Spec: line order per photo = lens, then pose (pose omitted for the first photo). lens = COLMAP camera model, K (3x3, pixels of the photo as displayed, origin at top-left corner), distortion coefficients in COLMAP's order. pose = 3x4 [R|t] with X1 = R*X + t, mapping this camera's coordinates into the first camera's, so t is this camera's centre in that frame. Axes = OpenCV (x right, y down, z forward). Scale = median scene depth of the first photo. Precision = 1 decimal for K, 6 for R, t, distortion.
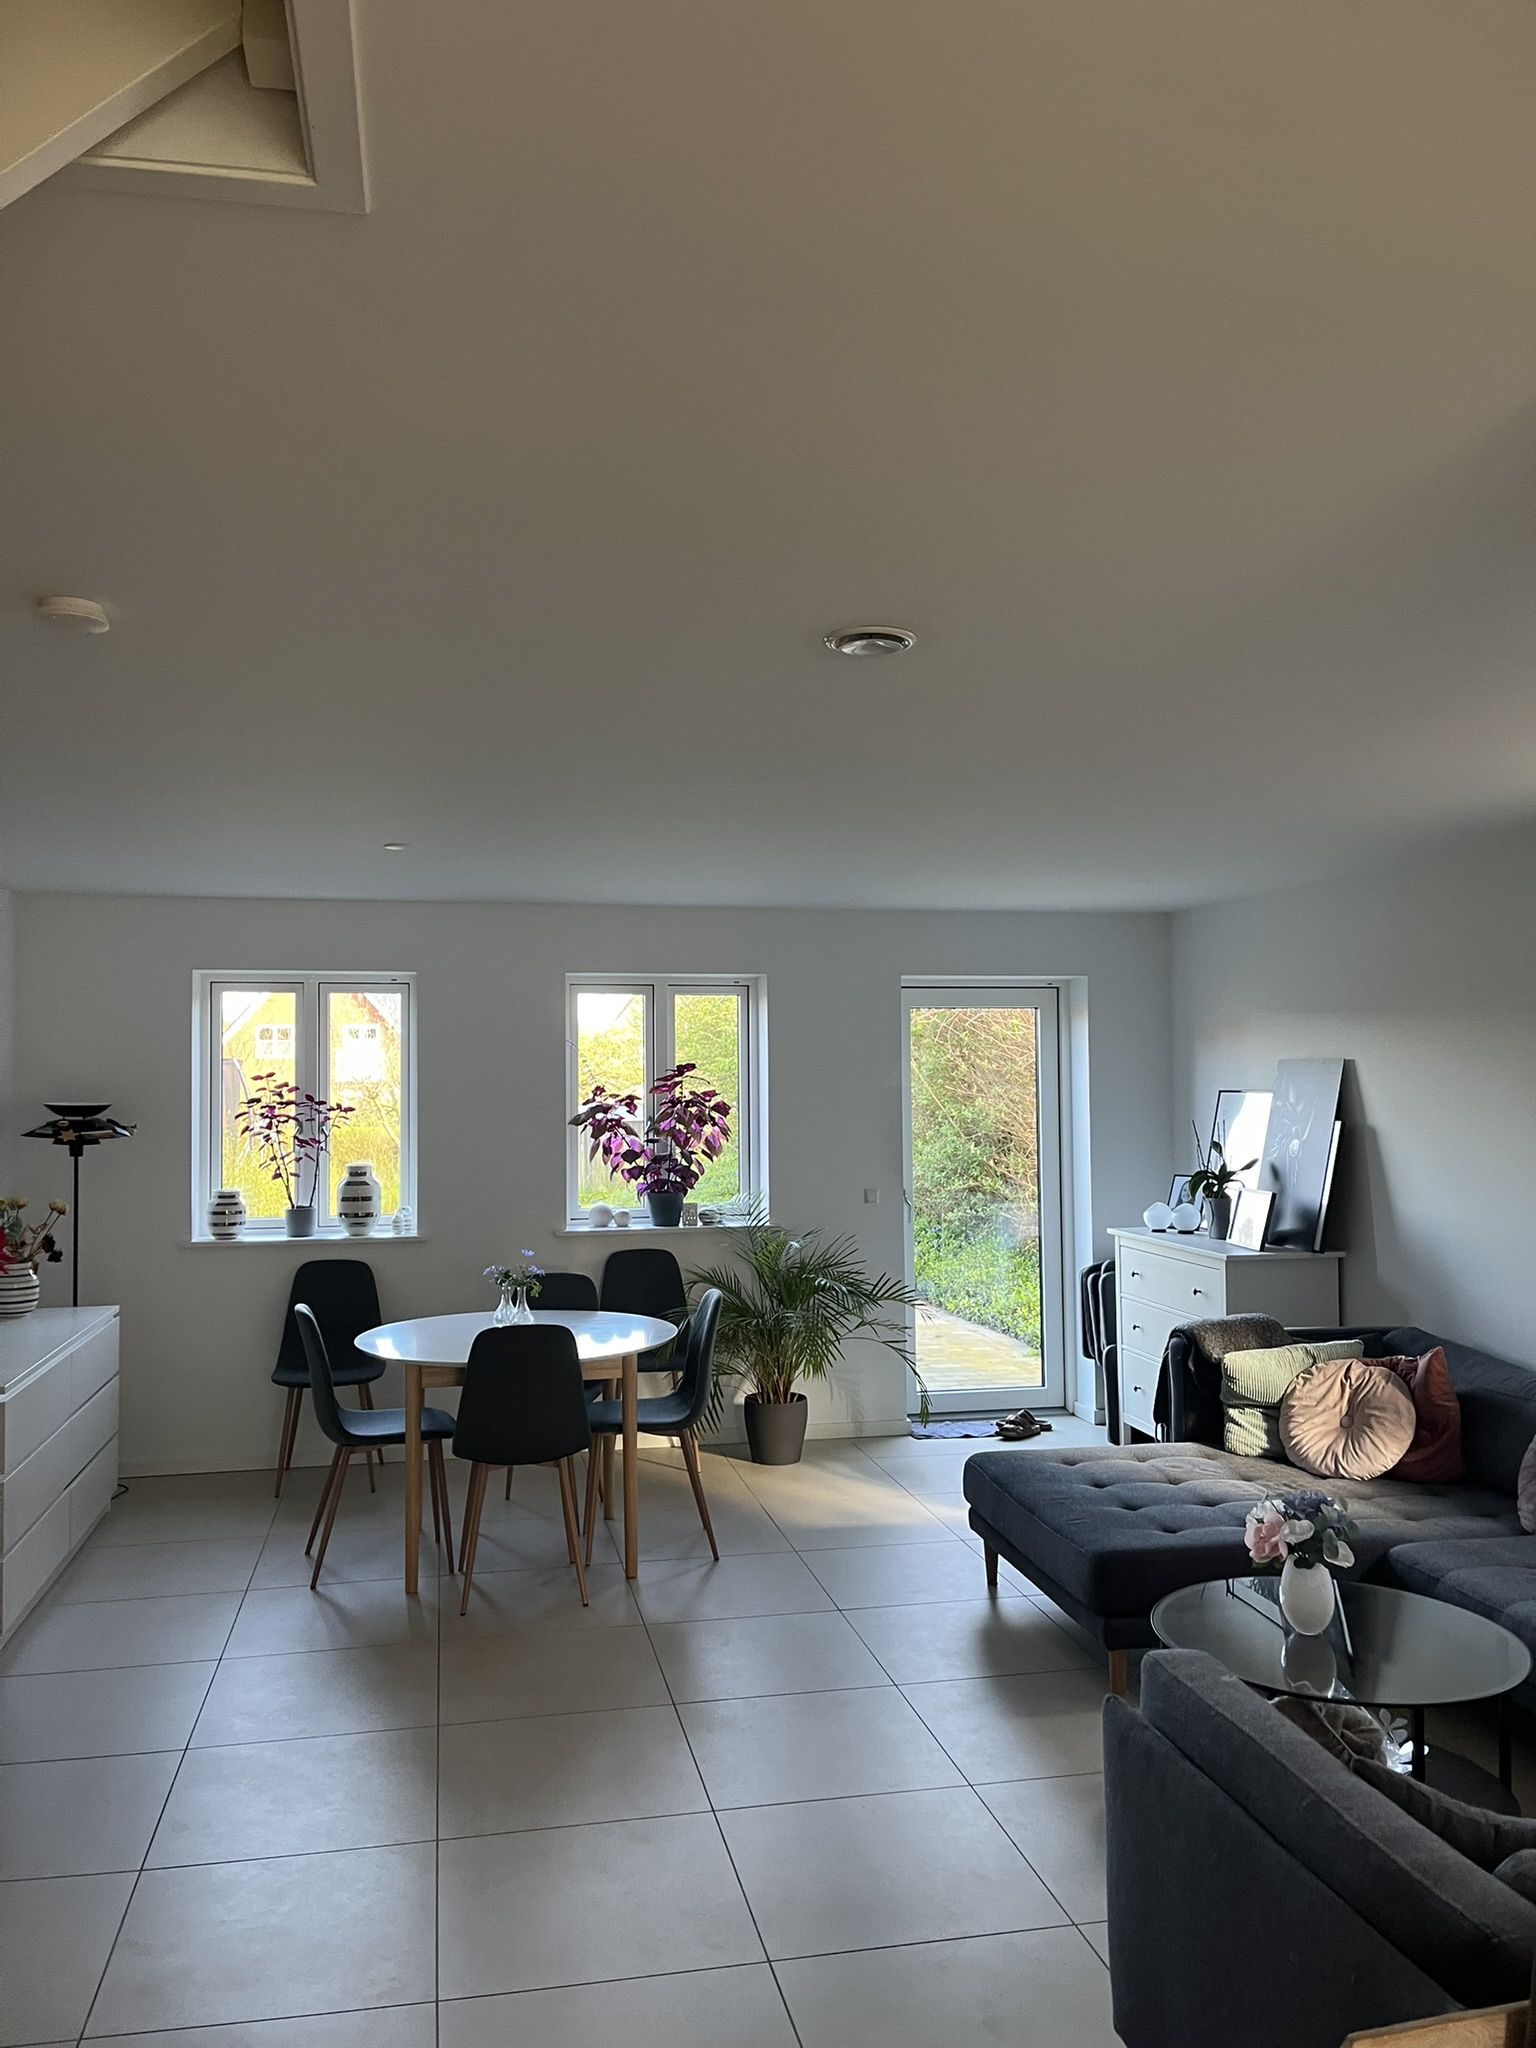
lens RADIAL K [[1584.3, 0, 759.7], [0, 1584.3, 994.8], [0, 0, 1]] dist [0.114433, -0.256759]
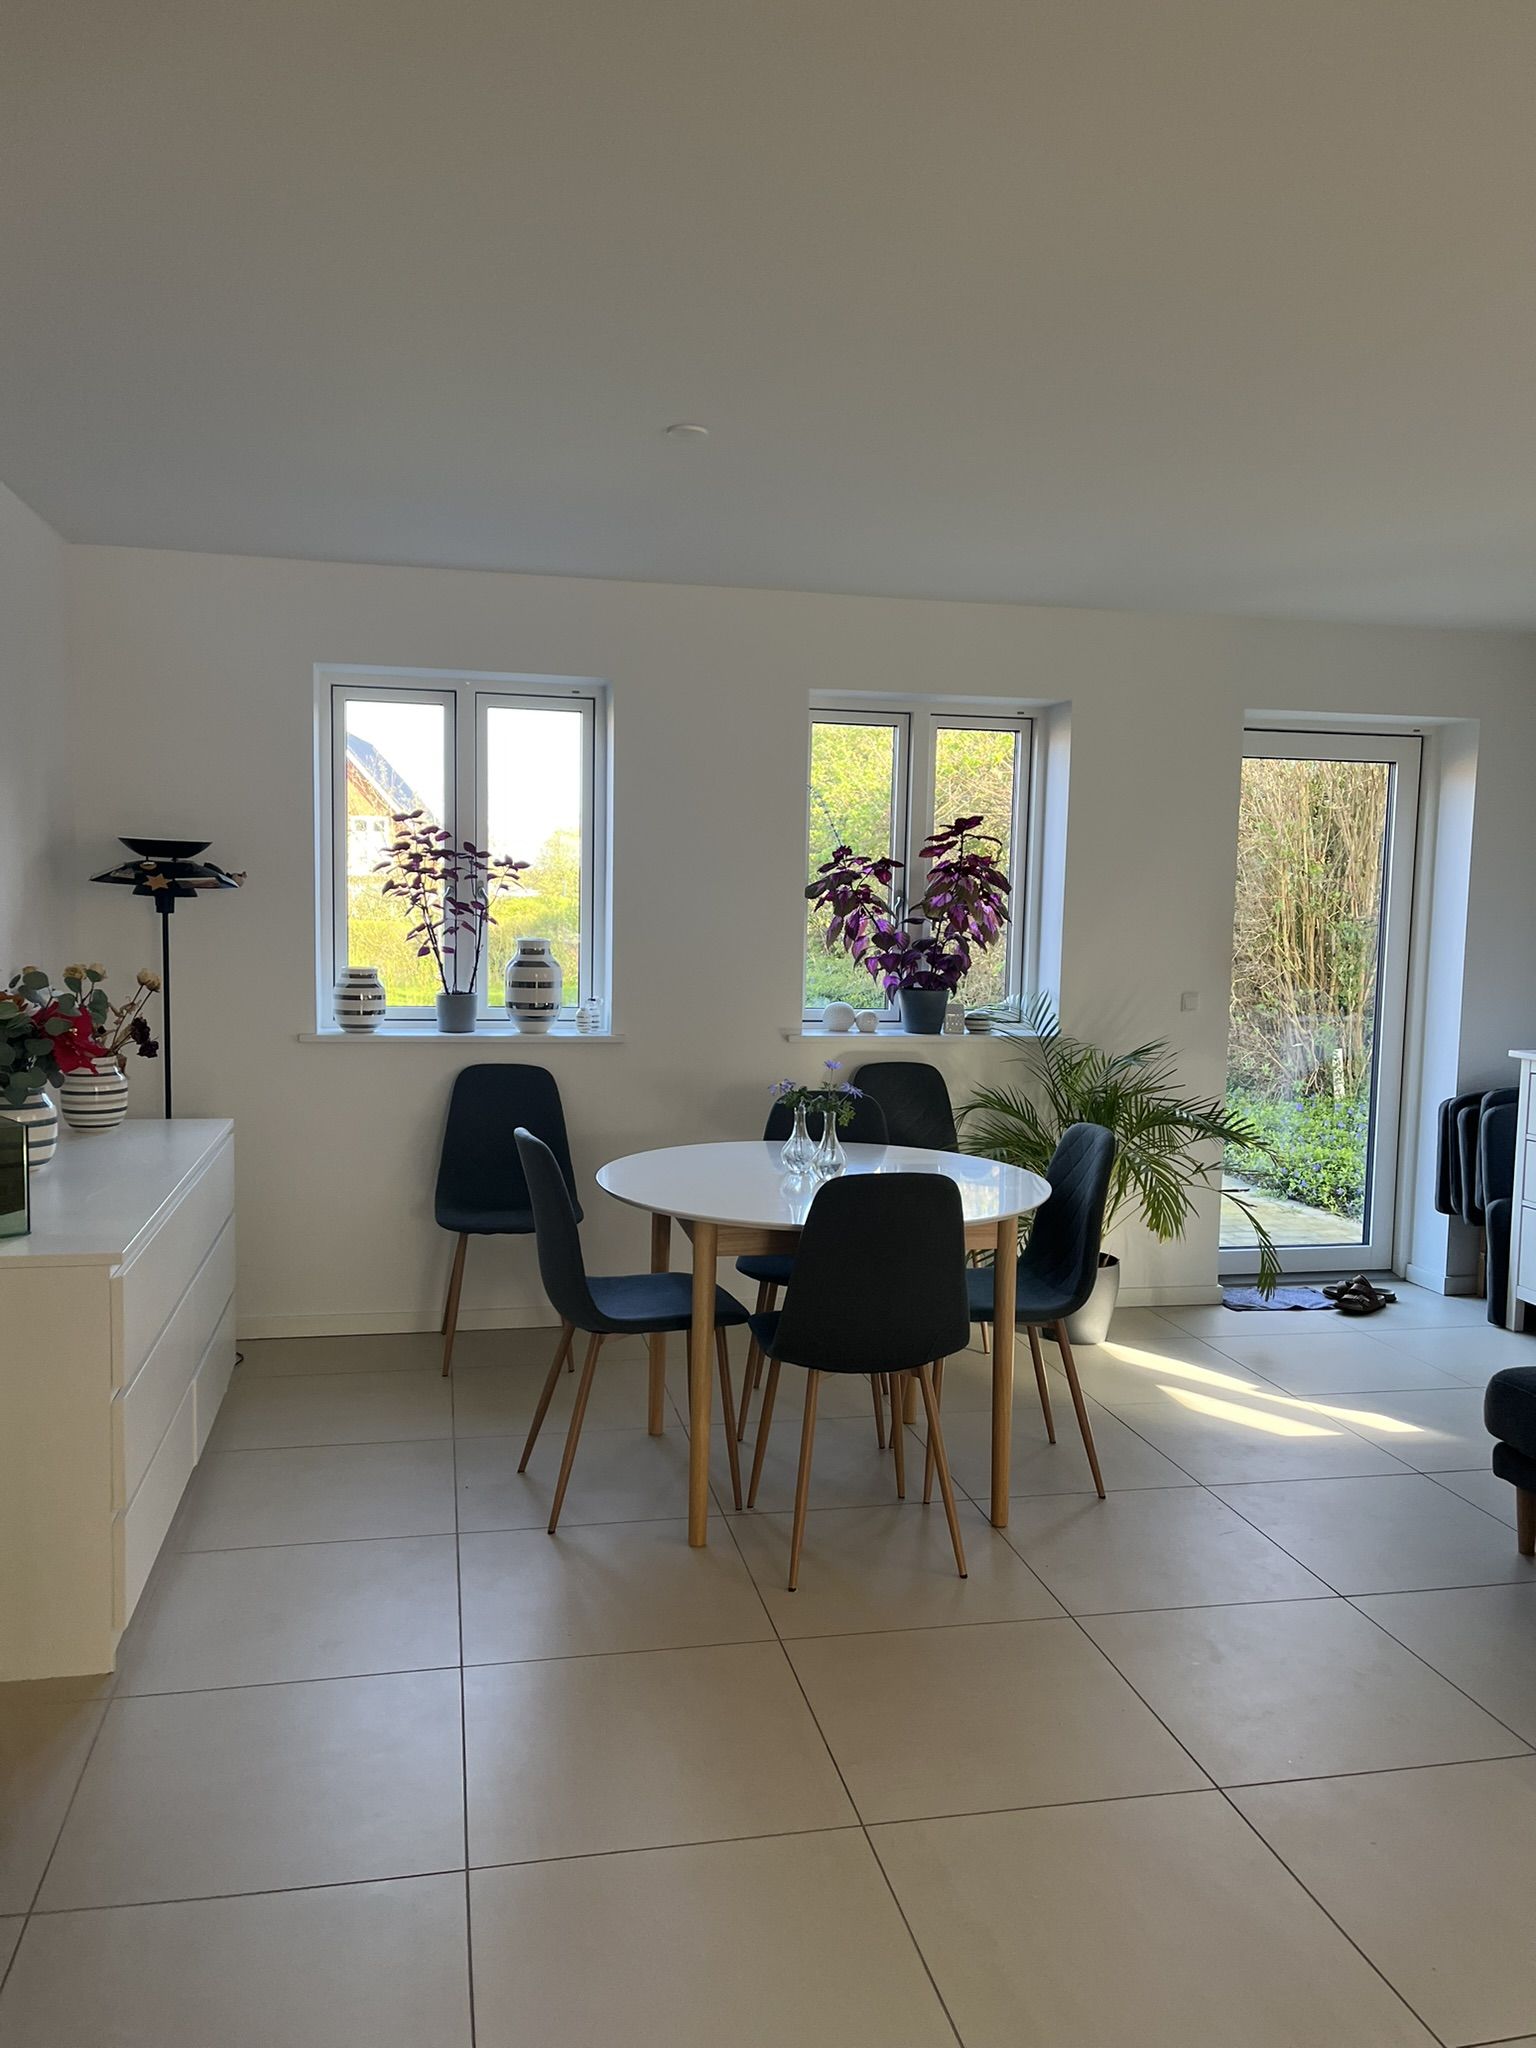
lens RADIAL K [[1584.3, 0, 759.7], [0, 1584.3, 994.8], [0, 0, 1]] dist [0.114433, -0.256759]
pose [[0.999598, 0.026420, 0.010288, -0.152694], [-0.027442, 0.992768, 0.116866, 0.042400], [-0.007126, -0.117102, 0.993094, 0.257337]]
